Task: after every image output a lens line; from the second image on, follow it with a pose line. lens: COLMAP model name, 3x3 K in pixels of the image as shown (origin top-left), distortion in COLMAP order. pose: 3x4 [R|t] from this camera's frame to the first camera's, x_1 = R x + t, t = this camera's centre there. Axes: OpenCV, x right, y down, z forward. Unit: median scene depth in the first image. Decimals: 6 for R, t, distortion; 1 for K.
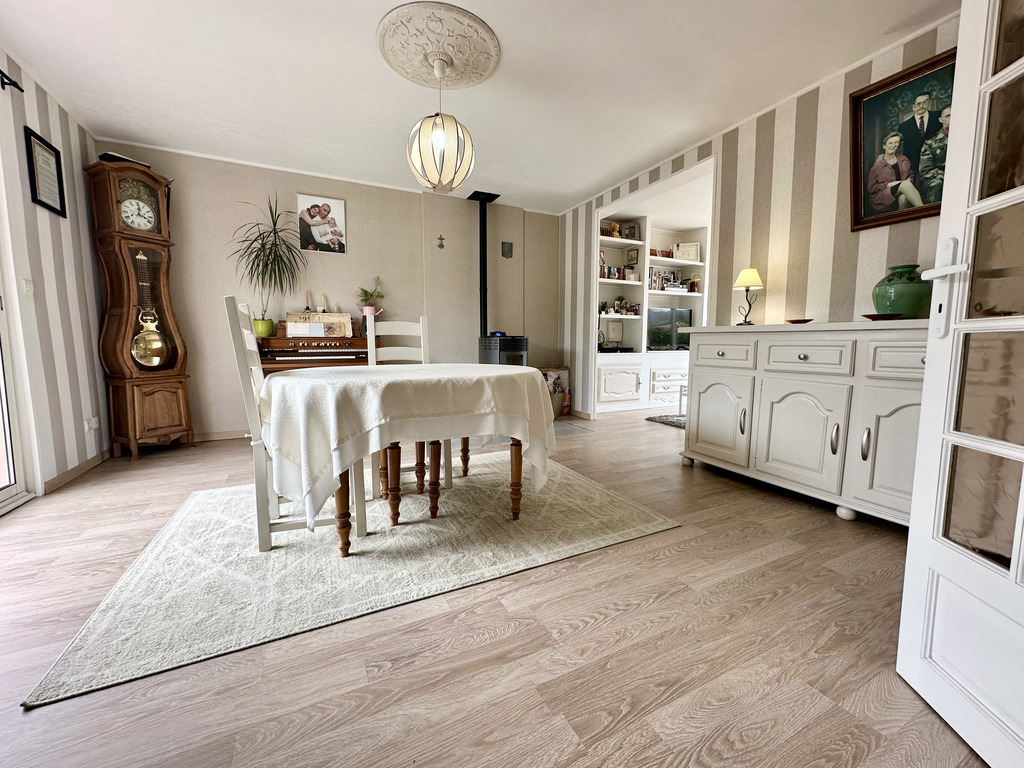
lens RADIAL K [[410.0, 0, 512.0], [0, 410.0, 384.0], [0, 0, 1]] dist [-0.001617, 0.000445]
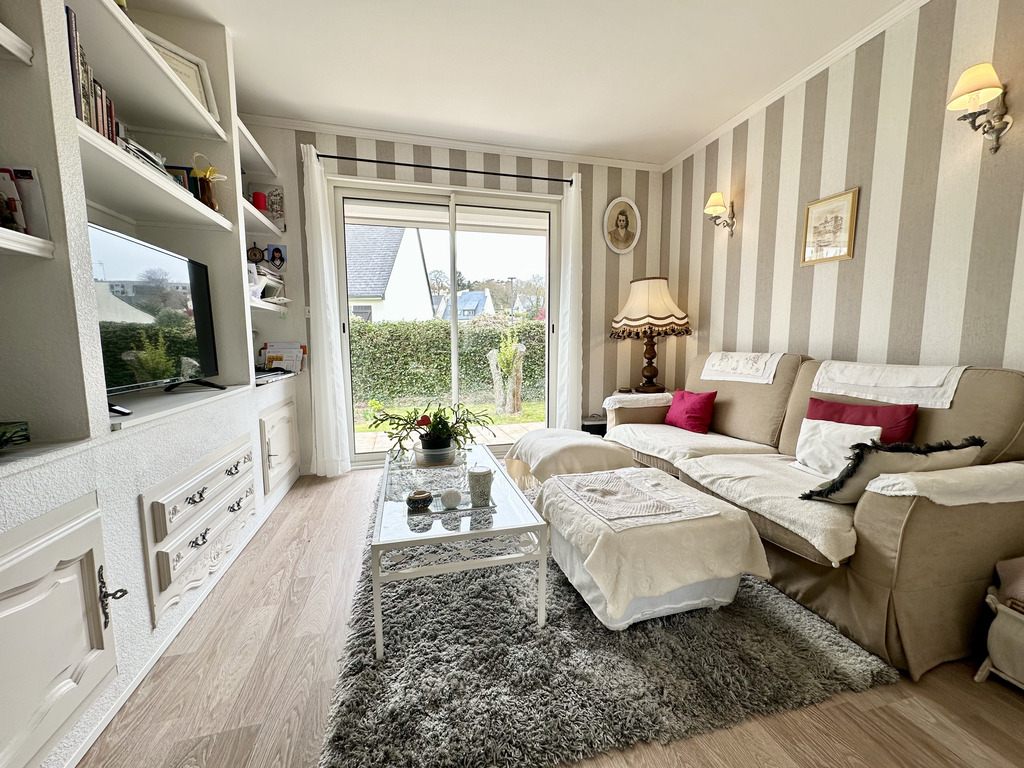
lens RADIAL K [[410.0, 0, 512.0], [0, 410.0, 384.0], [0, 0, 1]] dist [-0.001617, 0.000445]
pose [[0.200911, -0.106079, 0.973849, 0.291812], [0.104166, 0.990797, 0.086436, -0.160412], [-0.974056, 0.084076, 0.210112, 1.286702]]
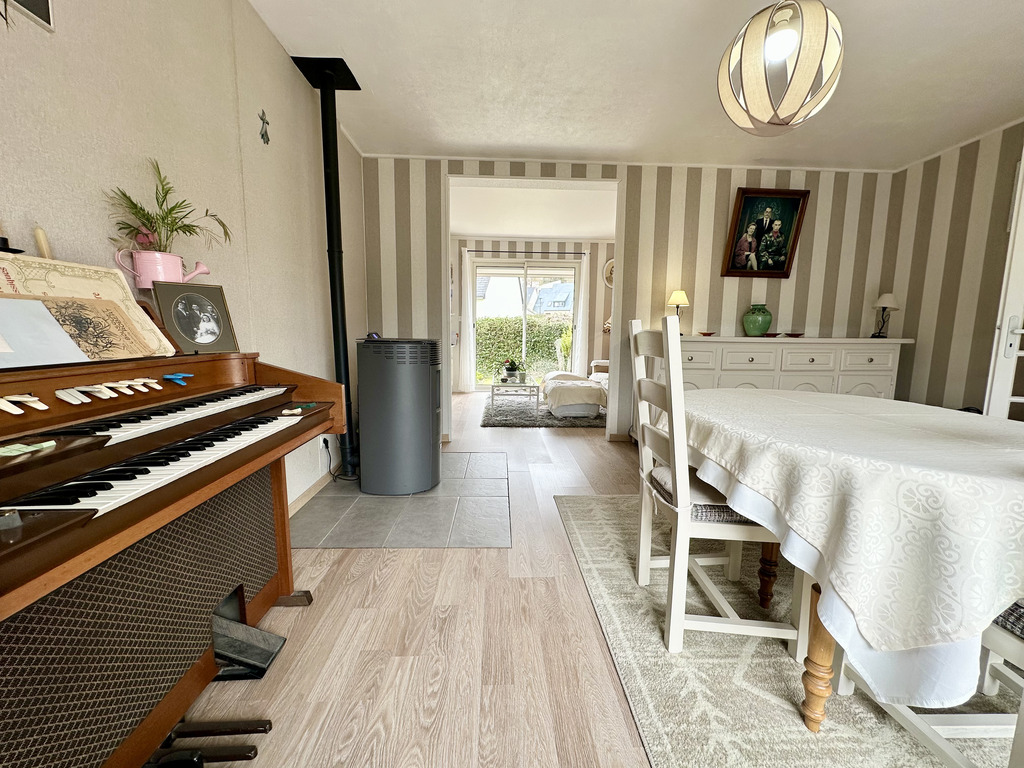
lens RADIAL K [[410.0, 0, 512.0], [0, 410.0, 384.0], [0, 0, 1]] dist [-0.001617, 0.000445]
pose [[0.409639, -0.114642, 0.905016, -0.707700], [0.079581, 0.992781, 0.089738, -0.126064], [-0.908770, 0.035262, 0.415805, 0.815901]]
